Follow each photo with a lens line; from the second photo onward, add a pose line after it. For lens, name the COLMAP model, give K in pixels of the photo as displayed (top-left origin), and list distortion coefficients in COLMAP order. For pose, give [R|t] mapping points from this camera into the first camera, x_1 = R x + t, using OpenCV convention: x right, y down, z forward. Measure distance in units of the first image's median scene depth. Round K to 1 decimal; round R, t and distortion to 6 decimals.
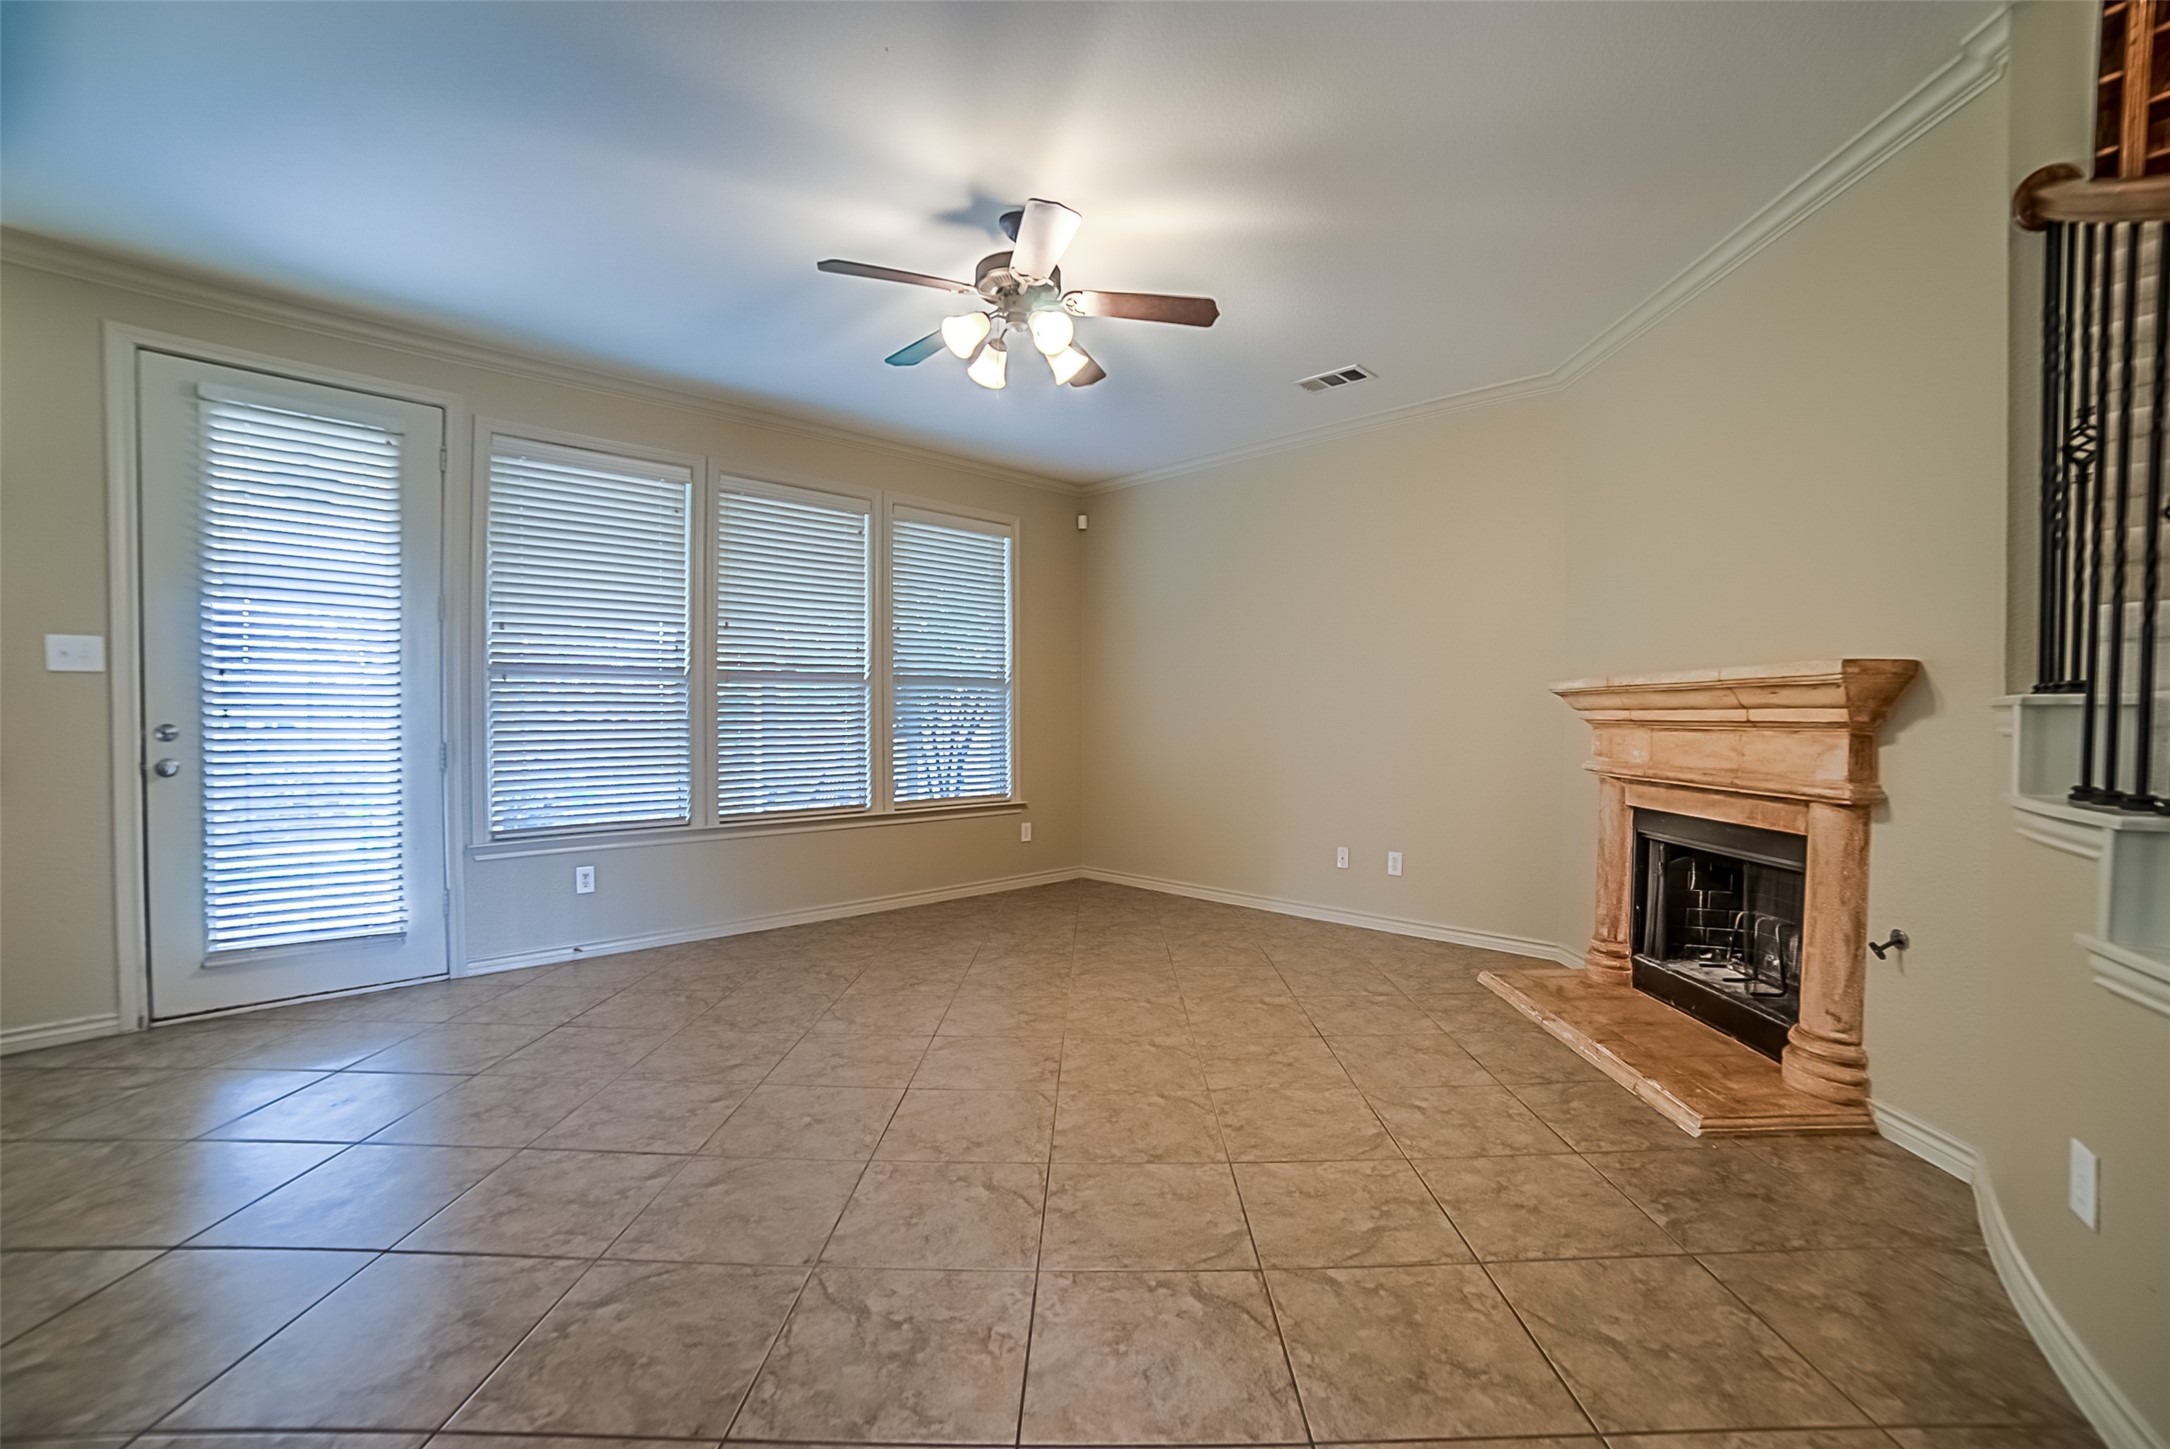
lens RADIAL K [[901.1, 0, 1126.9], [0, 901.1, 742.1], [0, 0, 1]] dist [-0.069690, 0.015089]
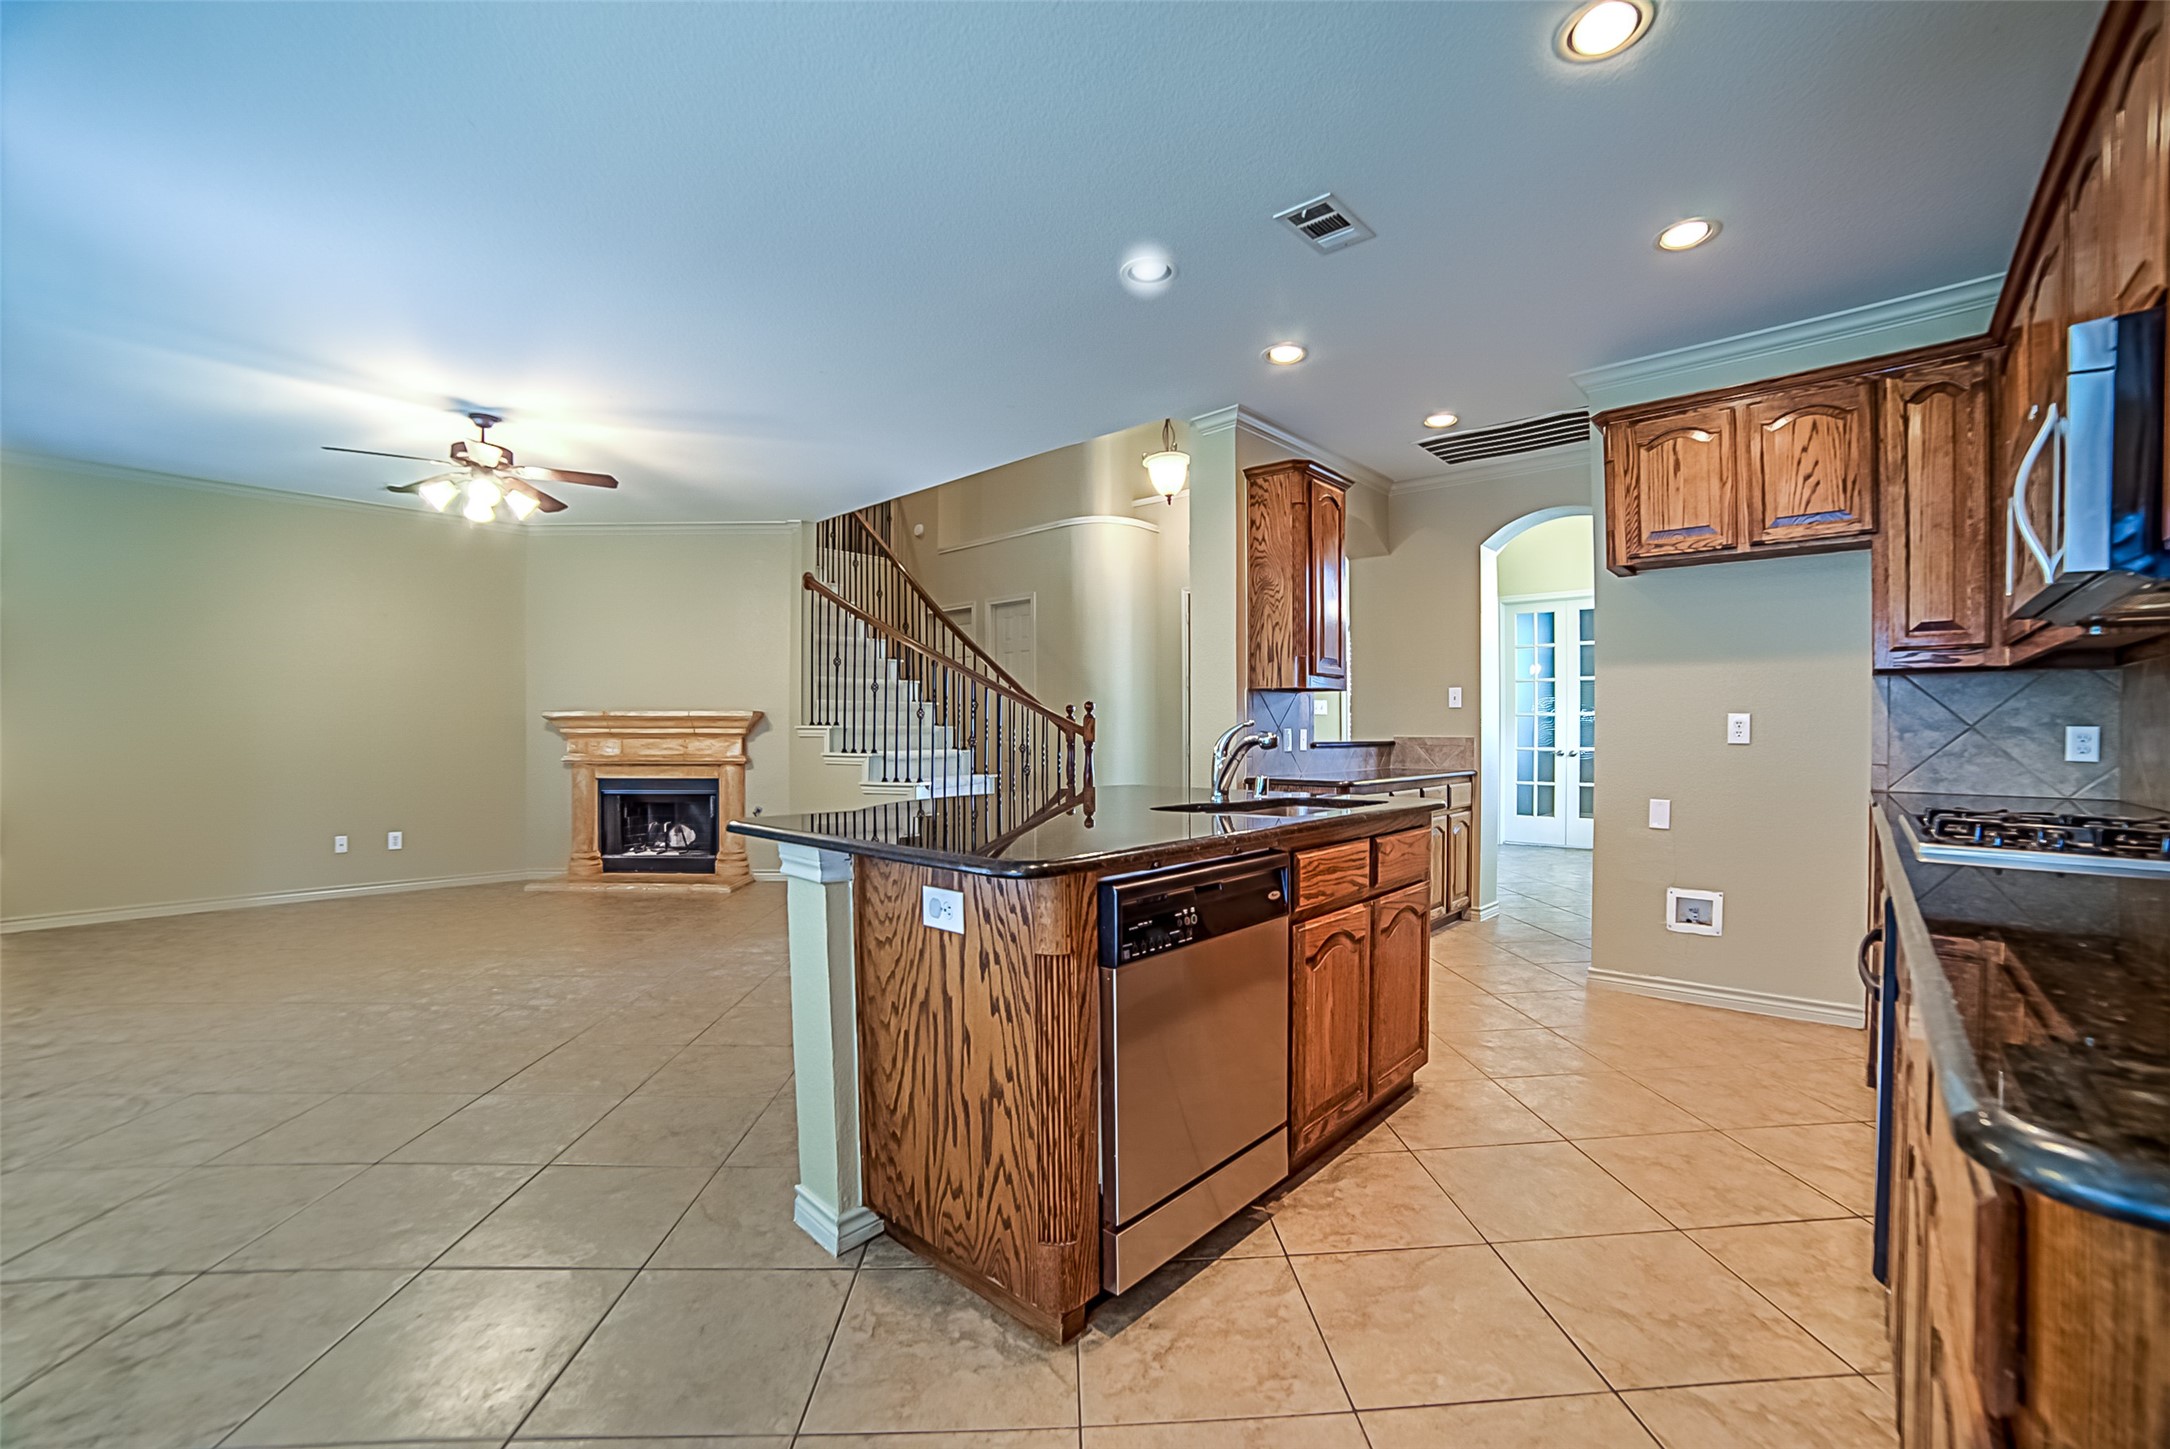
lens RADIAL K [[901.1, 0, 1115.0], [0, 901.1, 733.2], [0, 0, 1]] dist [-0.069690, 0.015089]
pose [[-0.049918, -0.003447, 0.998747, -1.478656], [0.021440, 0.999760, 0.004522, -0.009586], [-0.998523, 0.021639, -0.049832, -0.023778]]
